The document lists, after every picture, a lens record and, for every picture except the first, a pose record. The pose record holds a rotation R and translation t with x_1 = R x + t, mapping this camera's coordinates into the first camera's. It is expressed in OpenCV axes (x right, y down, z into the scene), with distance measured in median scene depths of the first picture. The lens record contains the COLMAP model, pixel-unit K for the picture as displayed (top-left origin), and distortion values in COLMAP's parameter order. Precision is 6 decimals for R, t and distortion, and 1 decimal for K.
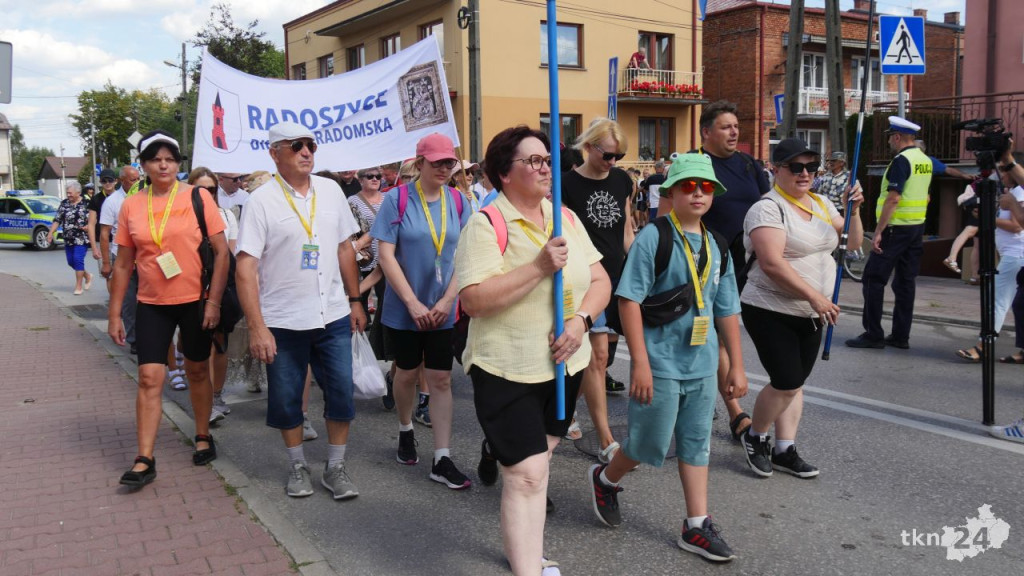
lens RADIAL K [[911.3, 0, 510.3], [0, 911.3, 293.0], [0, 0, 1]] dist [-0.042316, 0.021098]
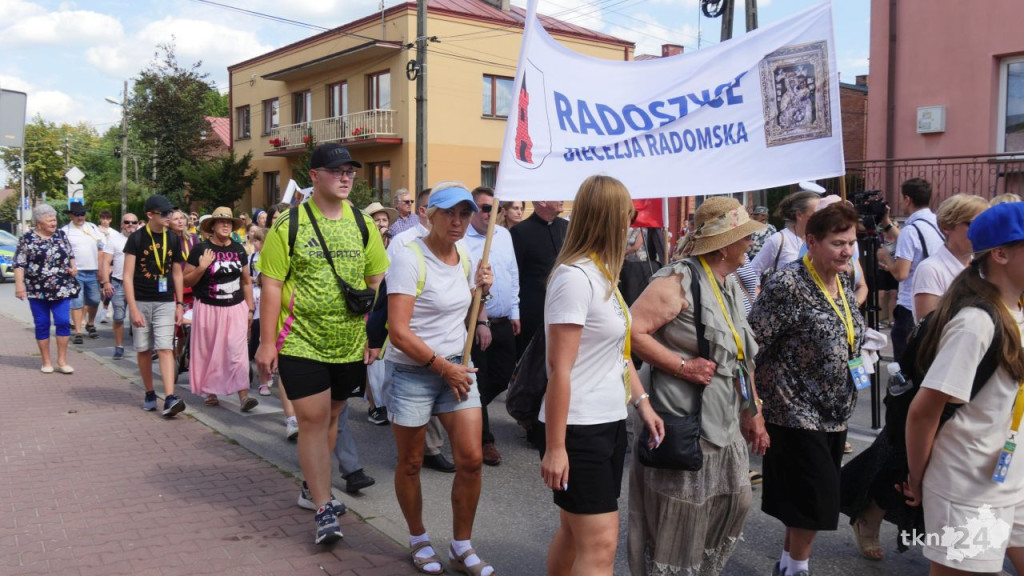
lens RADIAL K [[911.3, 0, 511.9], [0, 911.3, 297.5], [0, 0, 1]] dist [-0.042316, 0.021098]
pose [[0.996518, 0.014877, 0.082036, -0.014167], [-0.011443, 0.999045, -0.042170, 0.003211], [-0.082585, 0.041084, 0.995737, -0.037733]]
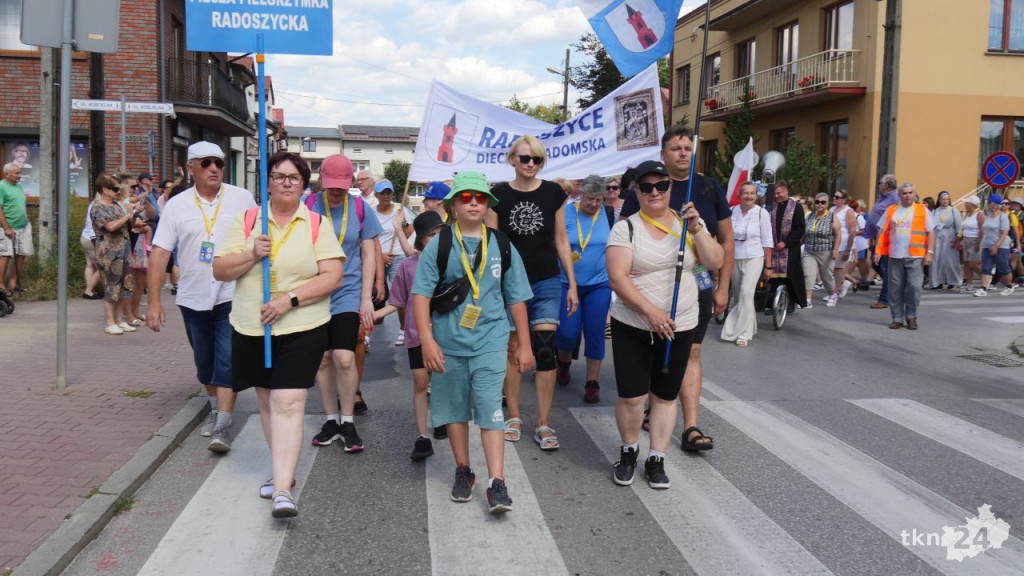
lens RADIAL K [[911.3, 0, 512.6], [0, 911.3, 296.6], [0, 0, 1]] dist [-0.042316, 0.021098]
pose [[0.907660, 0.071573, -0.413558, -0.000535], [-0.078774, 0.996892, -0.000362, -0.015466], [0.412247, 0.032906, 0.910478, 0.149150]]
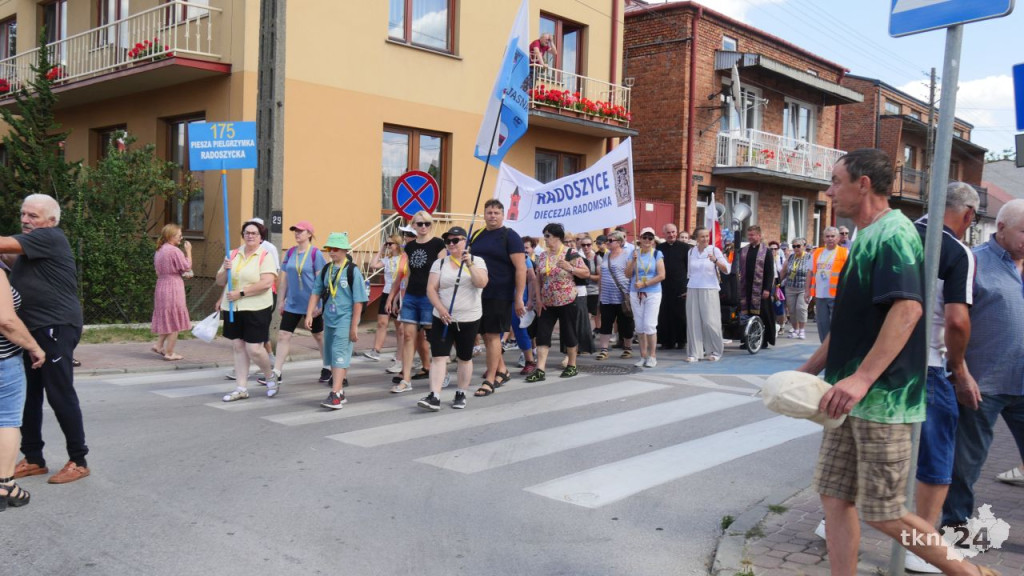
lens RADIAL K [[911.3, 0, 506.7], [0, 911.3, 293.5], [0, 0, 1]] dist [-0.042316, 0.021098]
pose [[0.969583, 0.032788, 0.242556, -0.023588], [-0.013851, 0.996749, -0.079371, -0.044499], [-0.244370, 0.073597, 0.966885, 0.401896]]
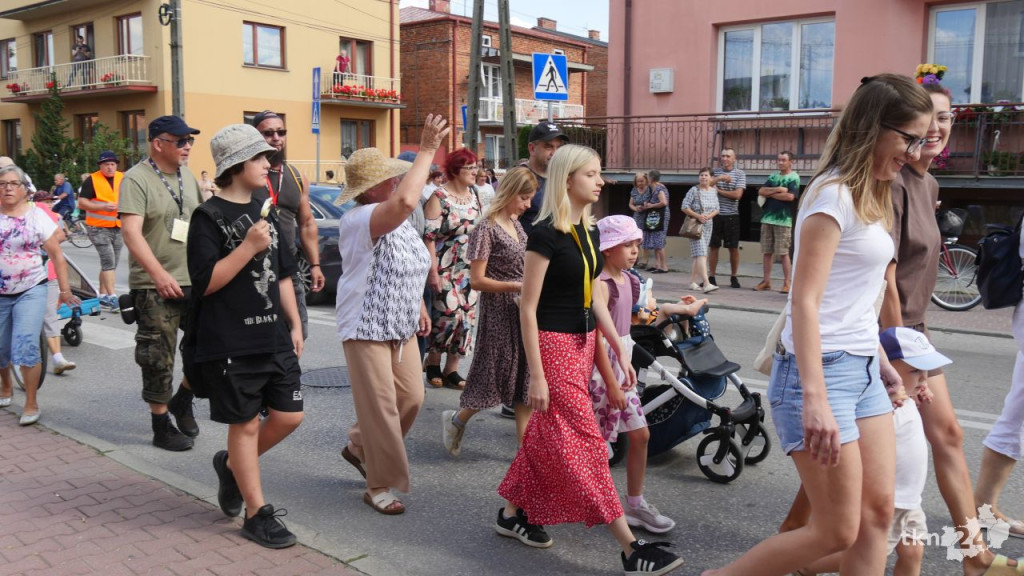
lens RADIAL K [[911.3, 0, 509.4], [0, 911.3, 298.3], [0, 0, 1]] dist [-0.042316, 0.021098]
pose [[0.948939, -0.017941, 0.314948, -0.007682], [0.015369, 0.999825, 0.010649, 0.005865], [-0.315084, -0.005265, 0.949049, -0.056661]]
